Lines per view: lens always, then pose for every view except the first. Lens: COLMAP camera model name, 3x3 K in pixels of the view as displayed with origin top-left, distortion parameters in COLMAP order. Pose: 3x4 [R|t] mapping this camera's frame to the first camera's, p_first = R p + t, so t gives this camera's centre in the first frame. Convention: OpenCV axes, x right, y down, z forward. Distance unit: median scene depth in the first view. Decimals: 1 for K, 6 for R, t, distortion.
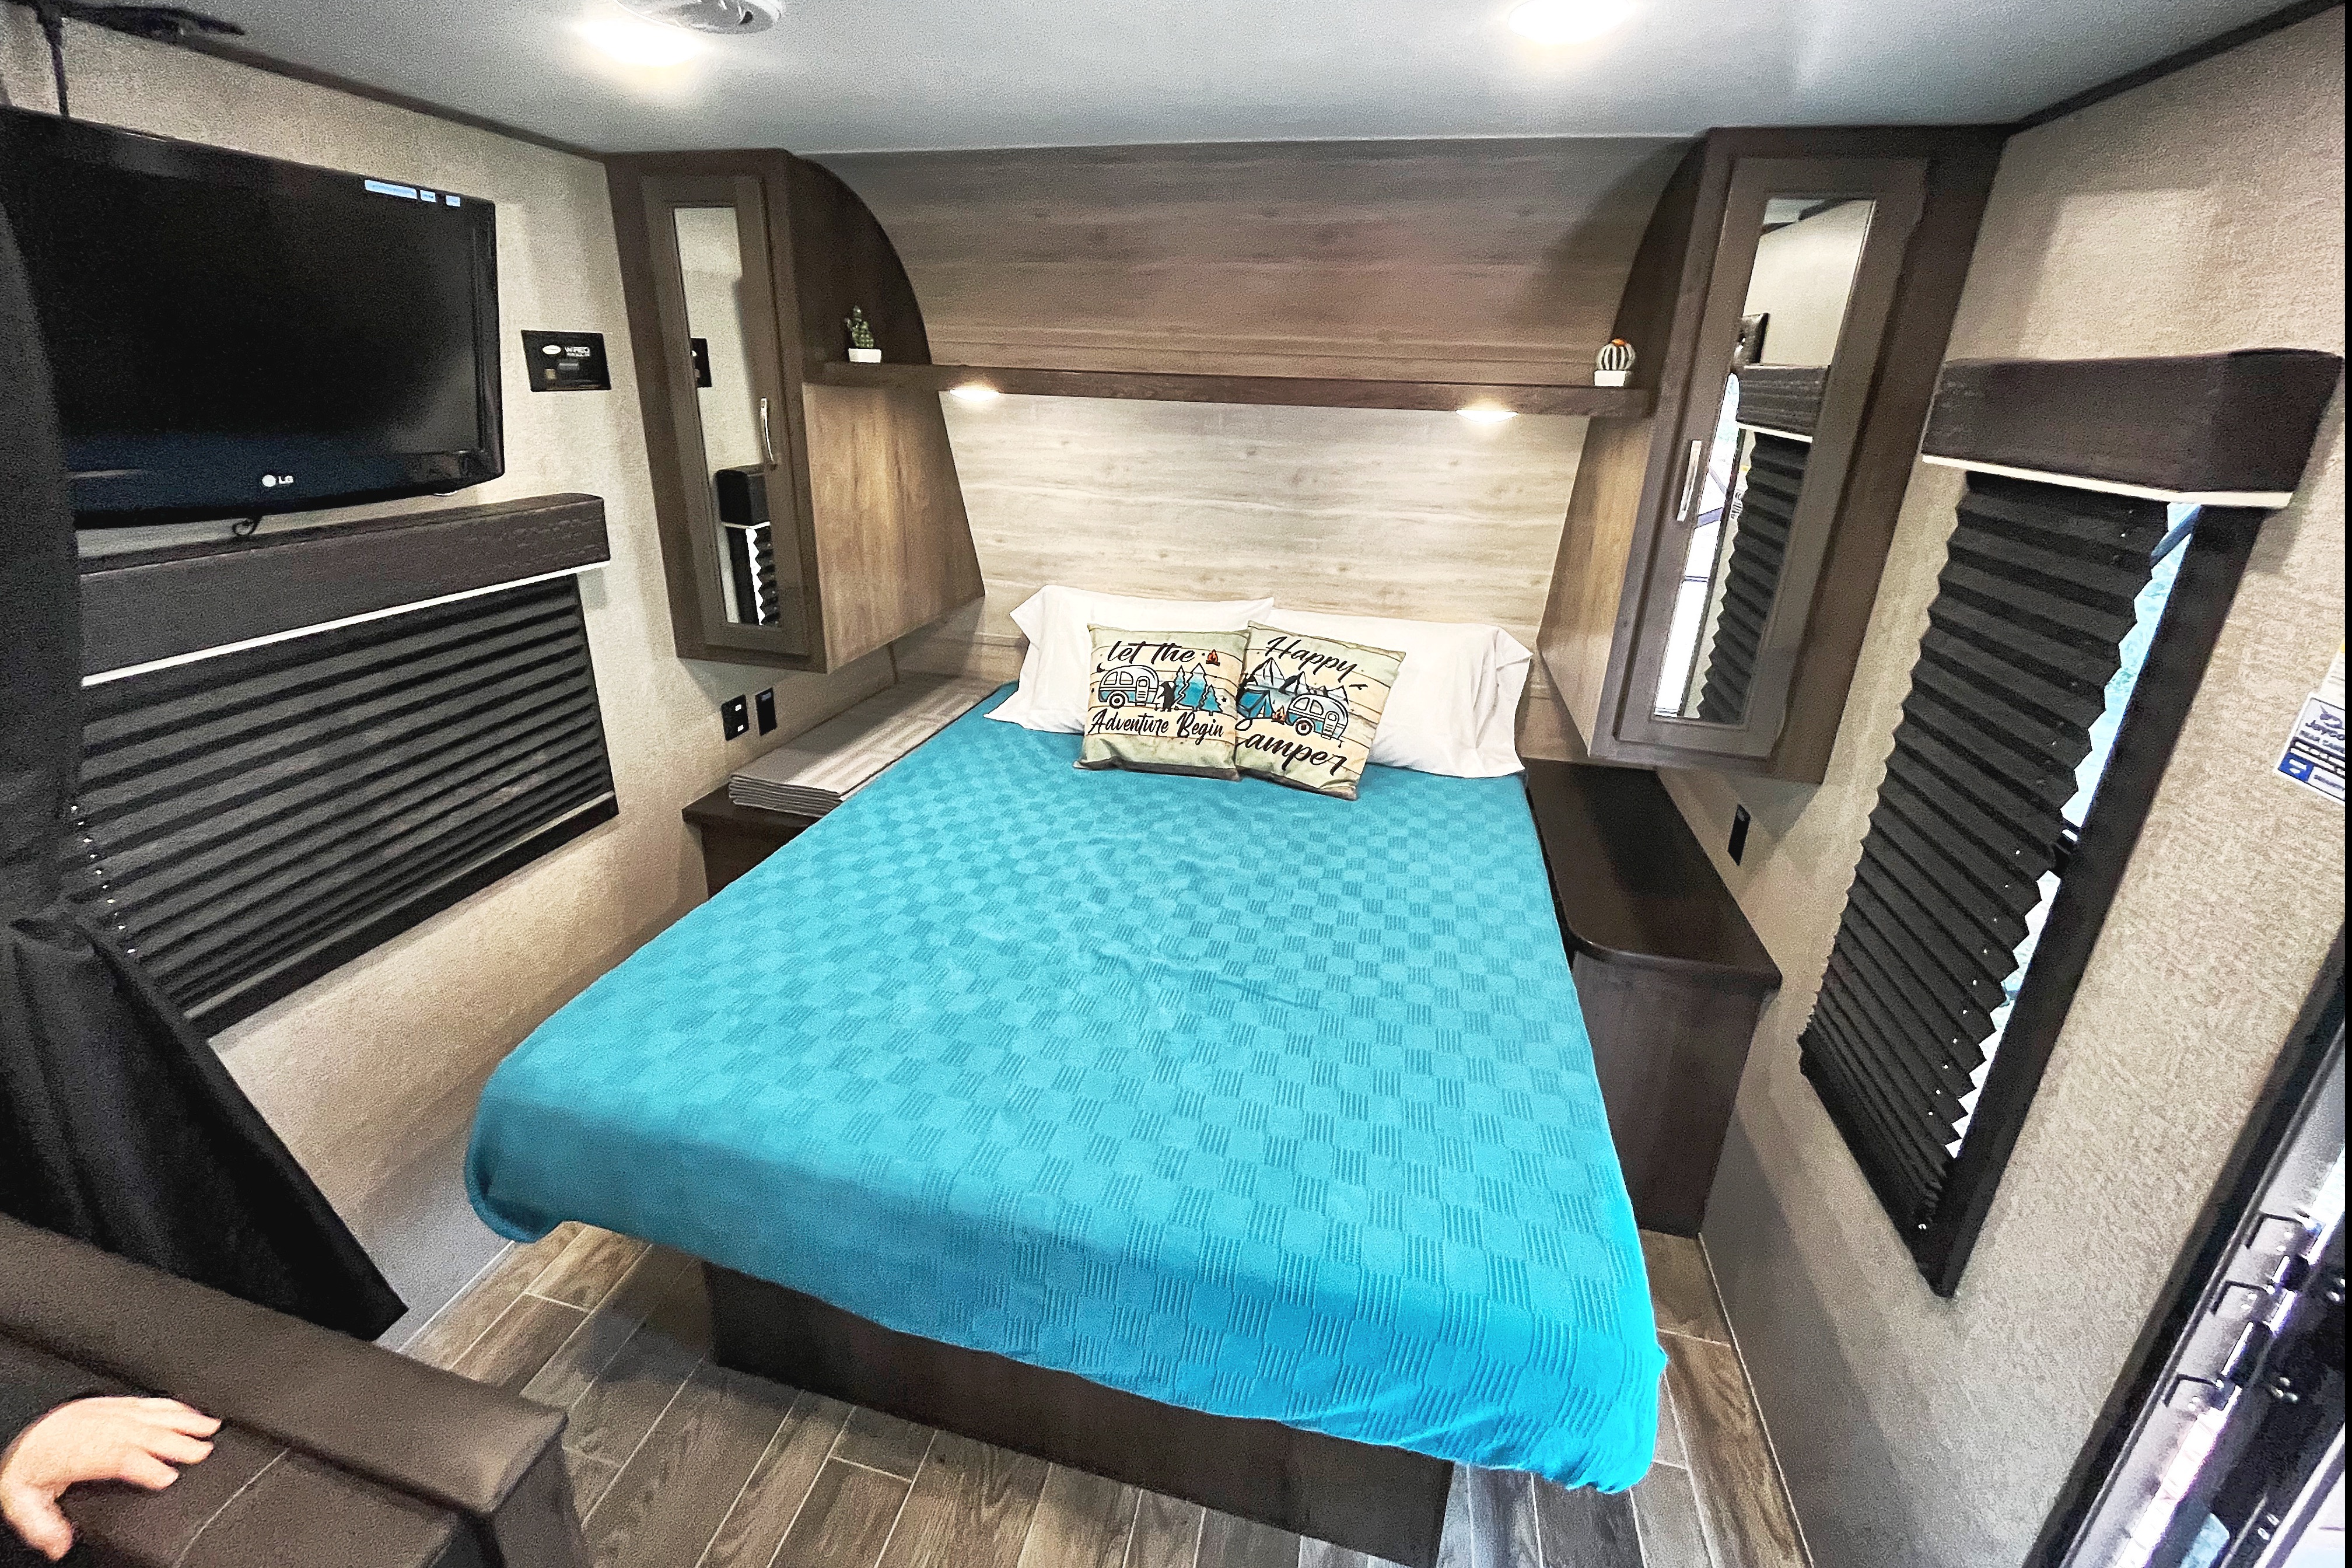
lens RADIAL K [[956.3, 0, 1175.8], [0, 956.3, 687.9], [0, 0, 1]] dist [0.000238, 0.000194]
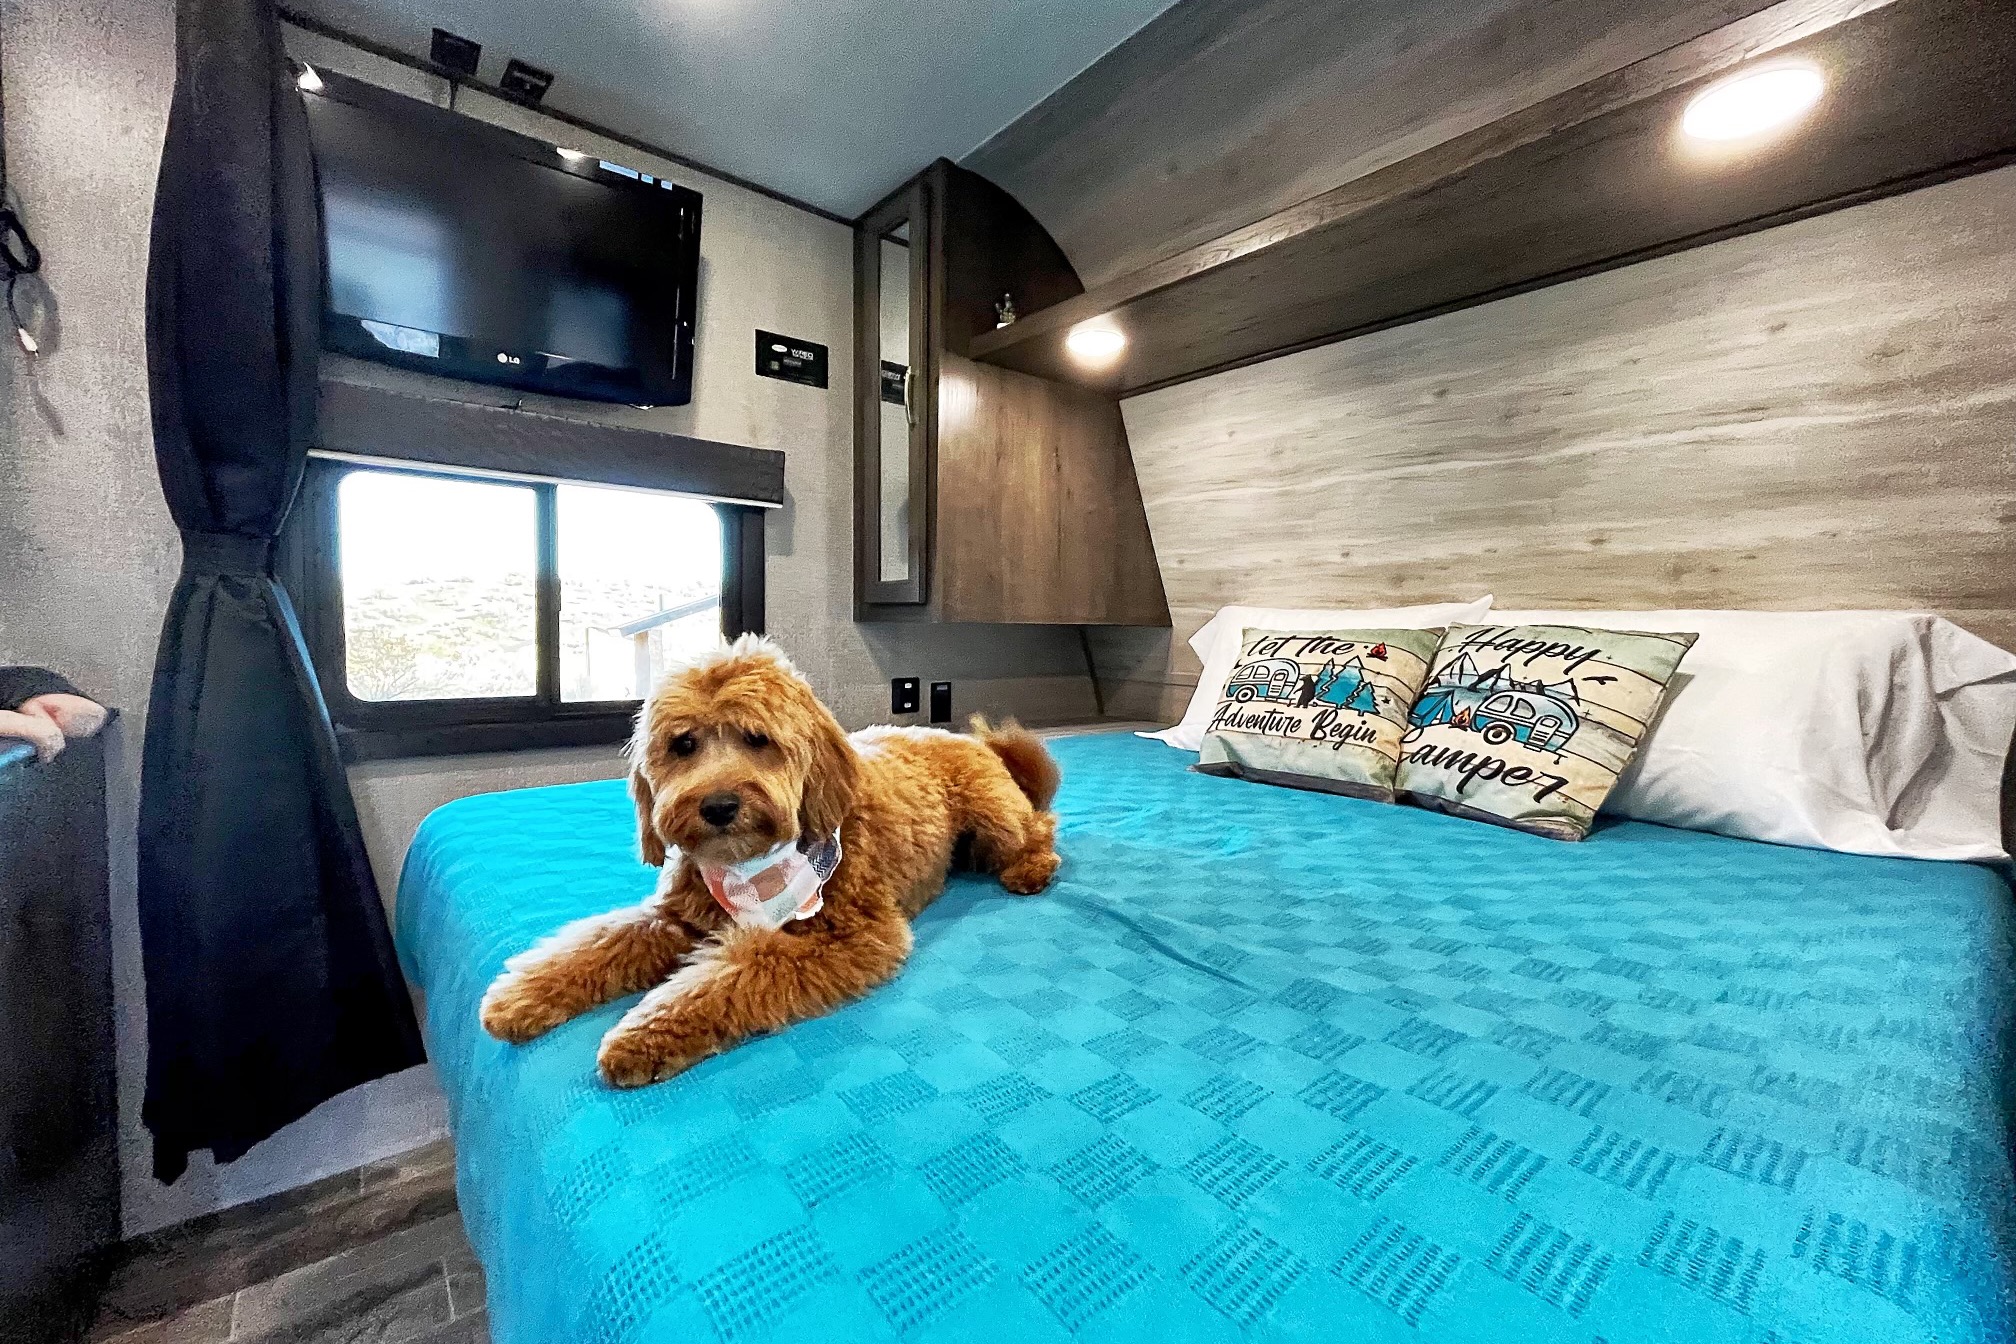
lens RADIAL K [[819.7, 0, 1009.7], [0, 819.7, 667.9], [0, 0, 1]] dist [0.000238, 0.000194]
pose [[0.796044, 0.016757, -0.605007, 0.205825], [-0.184999, 0.958511, -0.216867, 0.182999], [0.576272, 0.284561, 0.766117, 0.334723]]
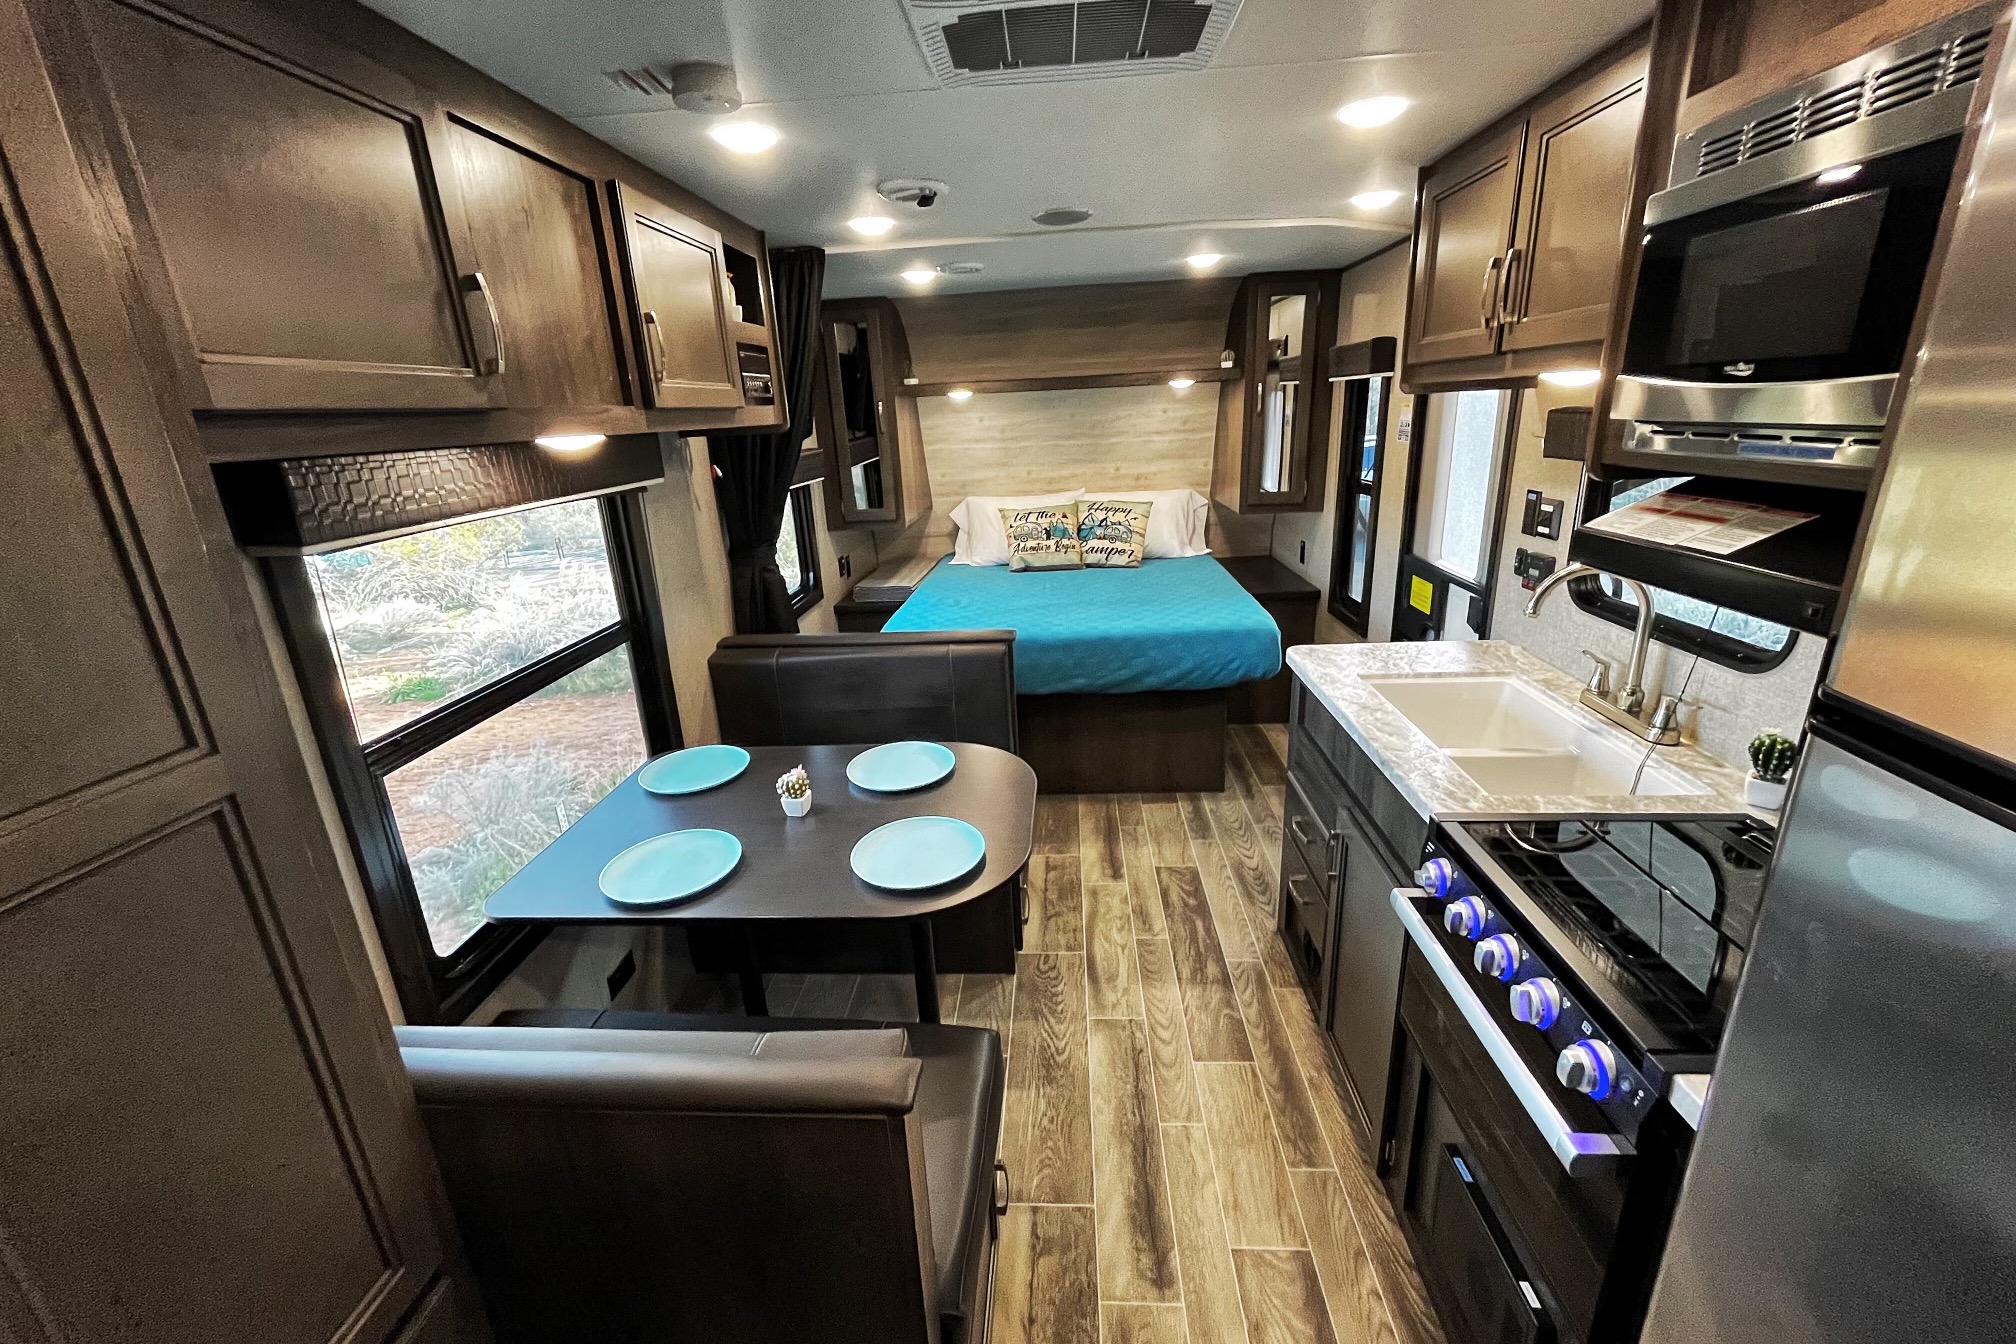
lens RADIAL K [[819.7, 0, 1012.9], [0, 819.7, 664.7], [0, 0, 1]] dist [0.000238, 0.000194]
pose [[0.981760, -0.127213, 0.141297, -0.376008], [0.129952, 0.991467, -0.010290, 0.303781], [-0.138782, 0.028464, 0.989914, -0.772036]]
